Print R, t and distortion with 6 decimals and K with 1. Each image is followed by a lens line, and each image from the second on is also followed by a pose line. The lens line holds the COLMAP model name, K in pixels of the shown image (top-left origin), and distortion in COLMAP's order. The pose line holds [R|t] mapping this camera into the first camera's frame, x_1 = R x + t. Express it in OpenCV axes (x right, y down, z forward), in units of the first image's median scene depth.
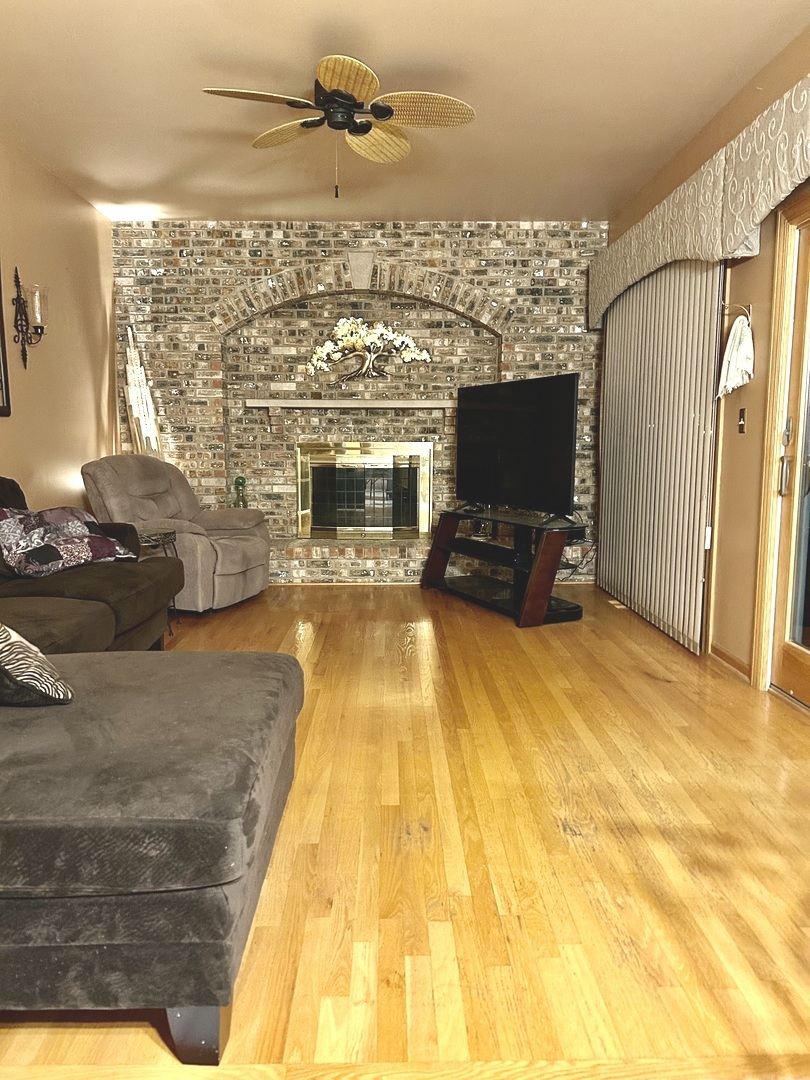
lens RADIAL K [[807.0, 0, 402.8], [0, 807.0, 541.7], [0, 0, 1]] dist [0.028394, -0.023138]
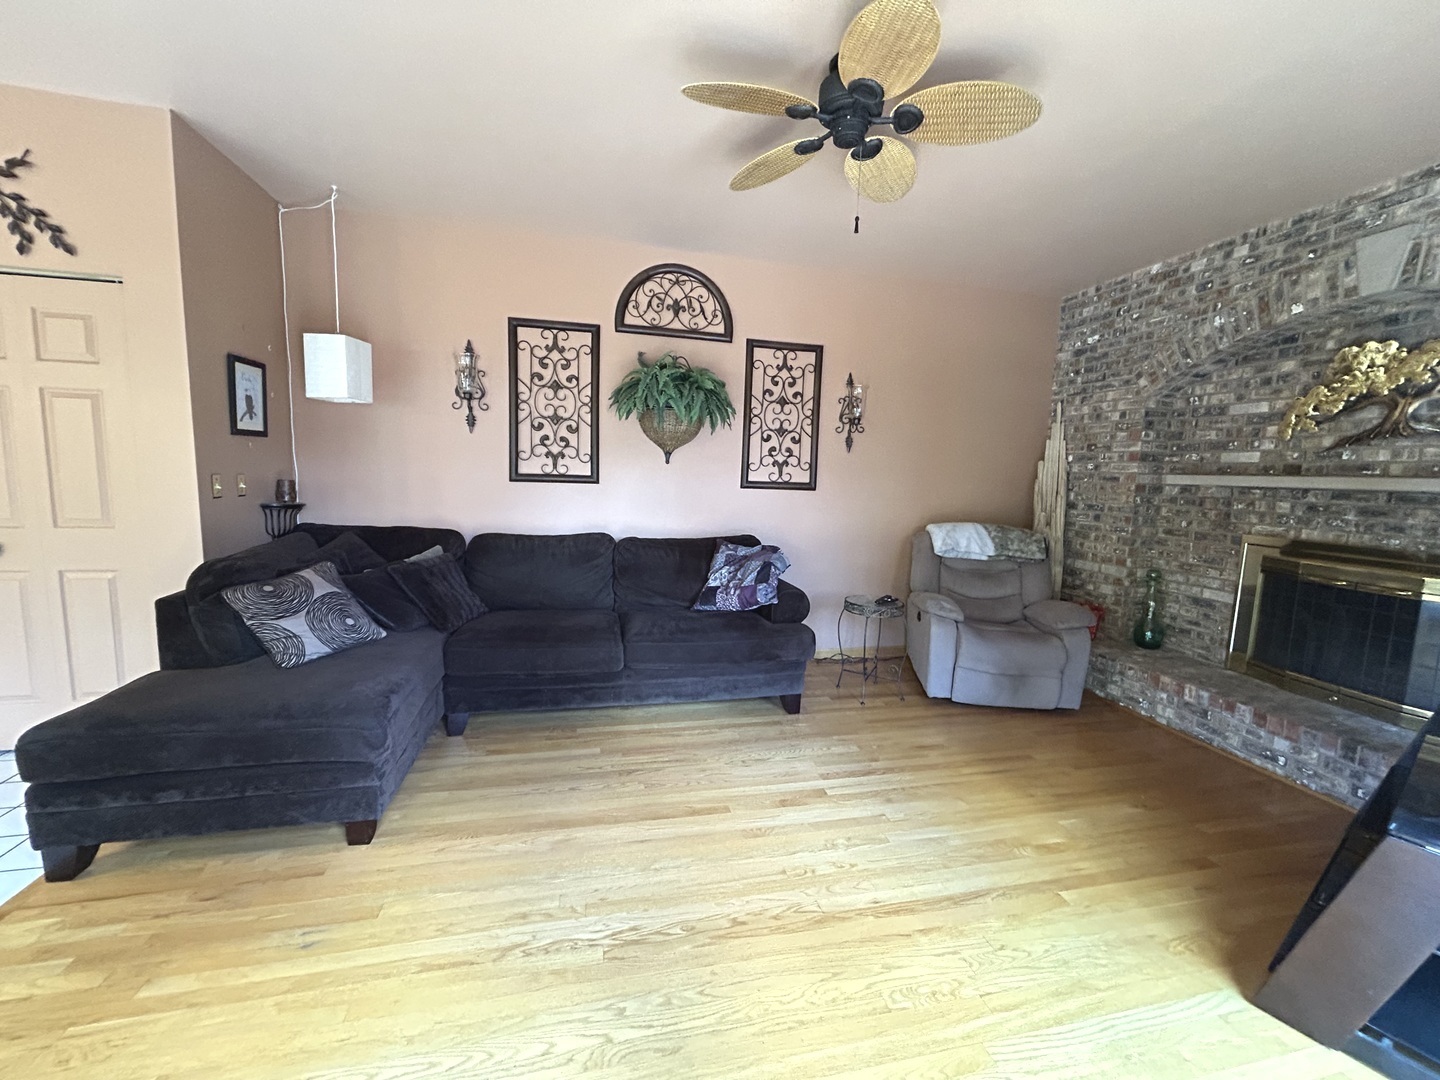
lens RADIAL K [[578.0, 0, 718.2], [0, 578.0, 533.7], [0, 0, 1]] dist [0.000593, -0.000930]
pose [[0.205159, 0.109709, -0.972560, 0.277646], [-0.149031, 0.985612, 0.079744, -0.100137], [0.967316, 0.128582, 0.218557, 0.462010]]
